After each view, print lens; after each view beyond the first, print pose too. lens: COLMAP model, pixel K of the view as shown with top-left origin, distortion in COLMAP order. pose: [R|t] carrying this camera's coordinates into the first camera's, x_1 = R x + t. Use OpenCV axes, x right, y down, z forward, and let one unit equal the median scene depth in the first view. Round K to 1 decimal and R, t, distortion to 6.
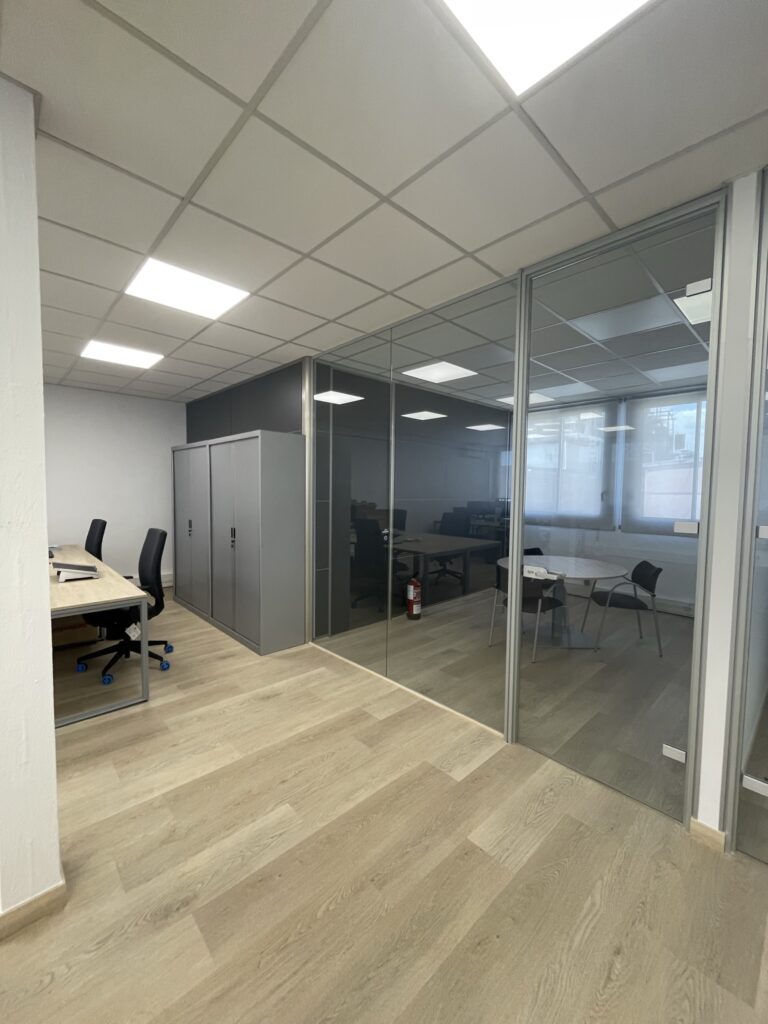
lens RADIAL K [[418.3, 0, 373.3], [0, 418.3, 511.1], [0, 0, 1]] dist [0.019051, 0.000020]
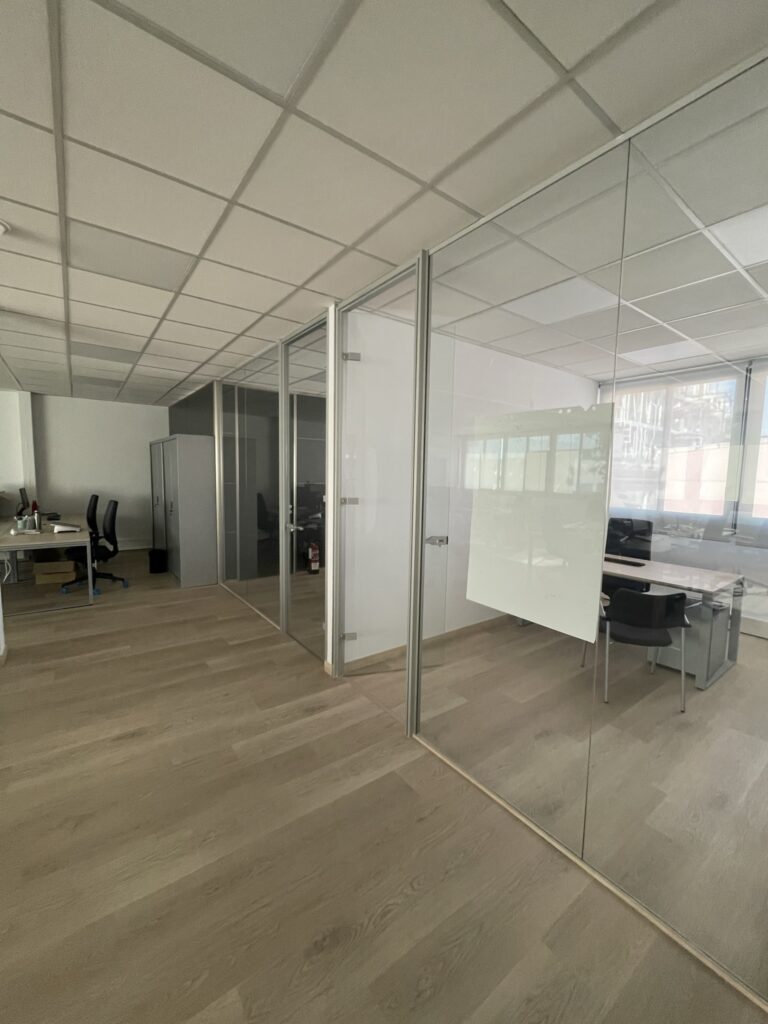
lens RADIAL K [[417.2, 0, 386.6], [0, 417.2, 510.8], [0, 0, 1]] dist [-0.002139, 0.000084]
pose [[0.995565, 0.023954, -0.090973, 0.562558], [-0.020733, 0.999130, 0.036186, 0.007567], [0.091761, -0.034140, 0.995196, -0.363468]]
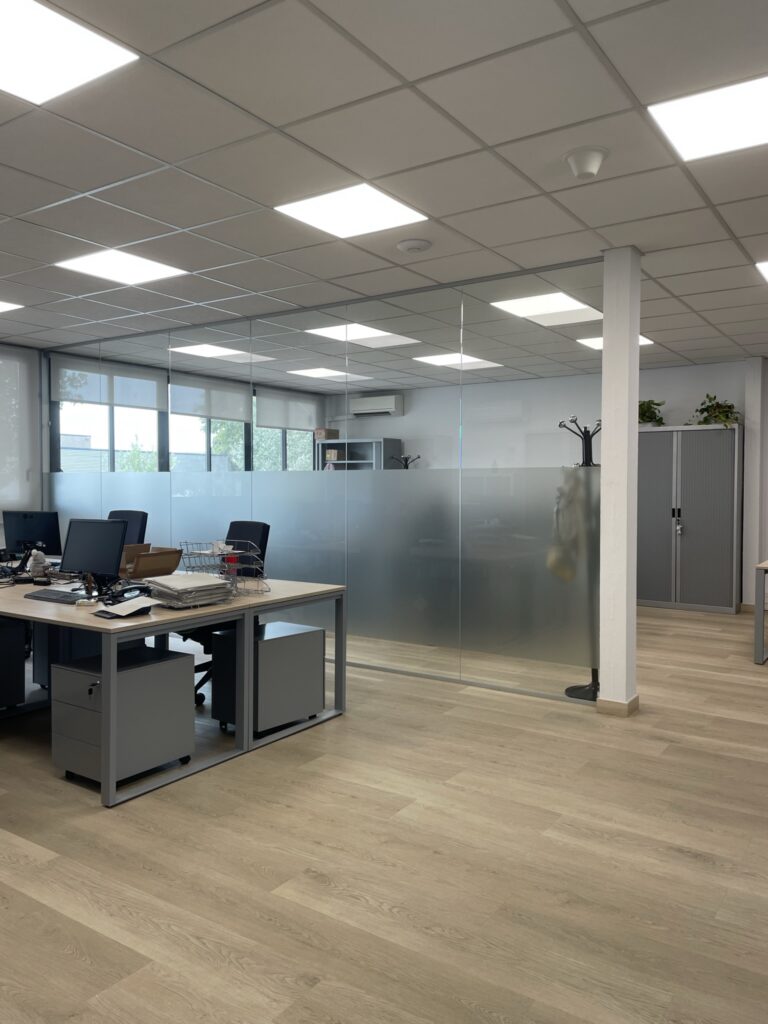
lens RADIAL K [[777.4, 0, 381.1], [0, 777.4, 510.1], [0, 0, 1]] dist [0.102725, -0.135474]
pose [[0.225399, 0.019795, -0.974065, 0.807066], [-0.048775, 0.998769, 0.009010, 0.056022], [0.973045, 0.045479, 0.226087, -0.260150]]
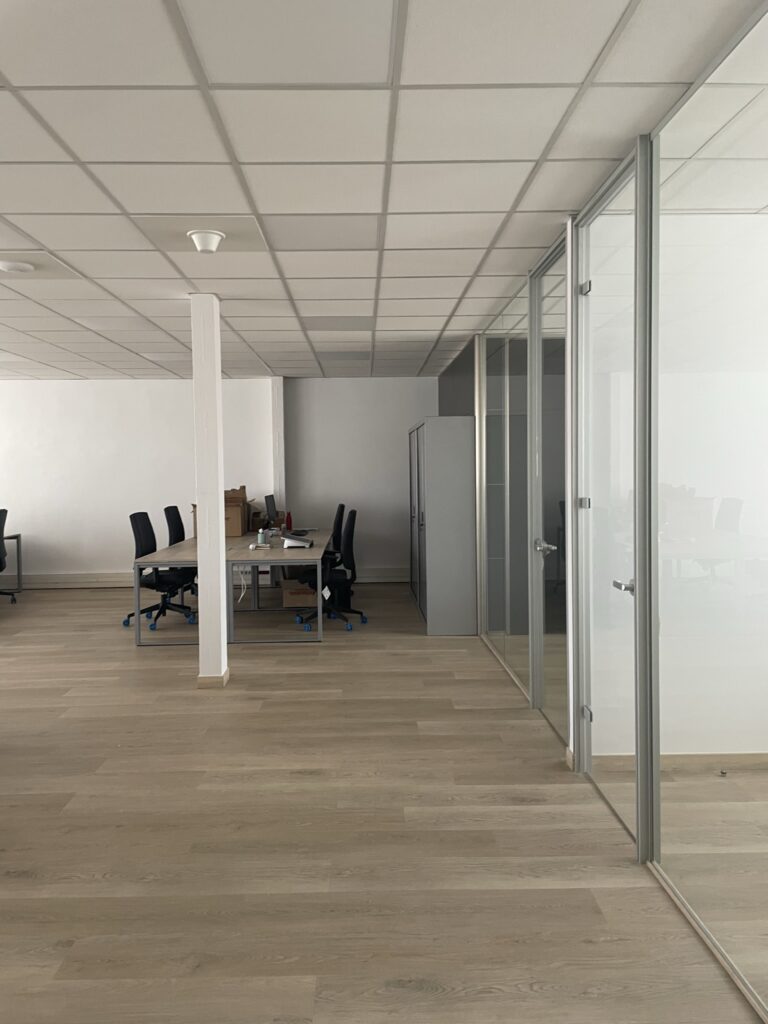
lens RADIAL K [[786.8, 0, 392.9], [0, 786.8, 503.0], [0, 0, 1]] dist [0.105333, -0.138760]
pose [[0.762543, 0.011067, -0.646843, 0.897958], [-0.014329, 0.999897, 0.000216, 0.022460], [0.646779, 0.009105, 0.762623, -0.519743]]
